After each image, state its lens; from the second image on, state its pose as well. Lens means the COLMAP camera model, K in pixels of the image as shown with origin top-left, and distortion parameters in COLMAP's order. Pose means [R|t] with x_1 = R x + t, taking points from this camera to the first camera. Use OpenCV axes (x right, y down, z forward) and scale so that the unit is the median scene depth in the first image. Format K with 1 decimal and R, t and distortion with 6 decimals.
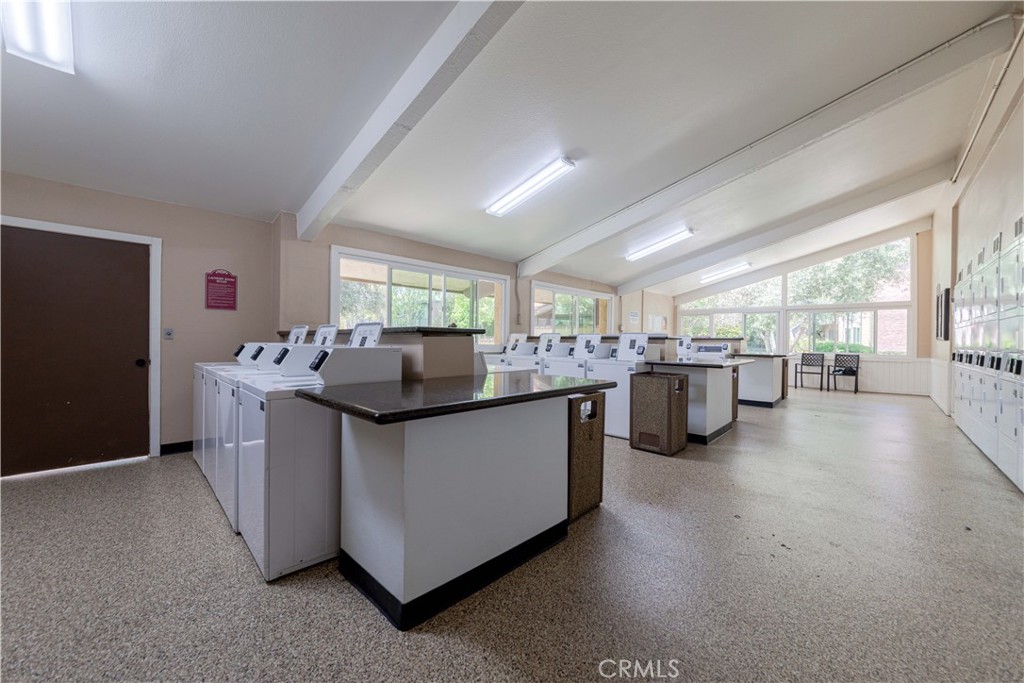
lens RADIAL K [[384.9, 0, 509.5], [0, 384.9, 336.5], [0, 0, 1]] dist [-0.000584, -0.000049]
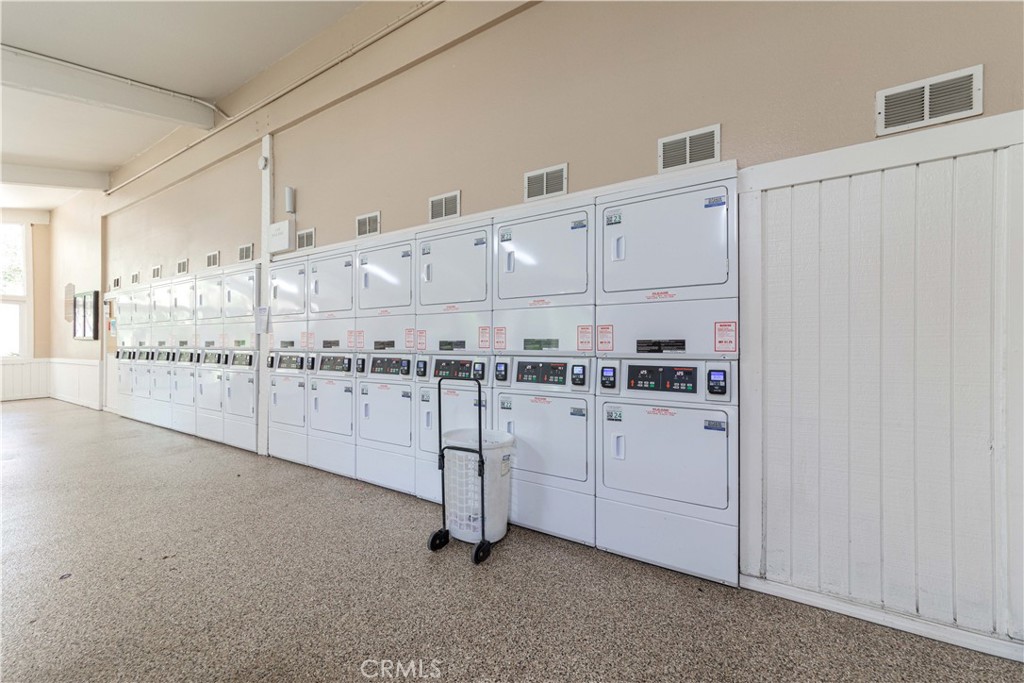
lens RADIAL K [[365.5, 0, 512.0], [0, 365.5, 341.5], [0, 0, 1]] dist [0.000865, 0.000065]
pose [[-0.254830, -0.000802, 0.966986, -0.144777], [-0.015901, 0.999868, -0.003361, -0.000275], [-0.966855, -0.016233, -0.254809, 0.157819]]
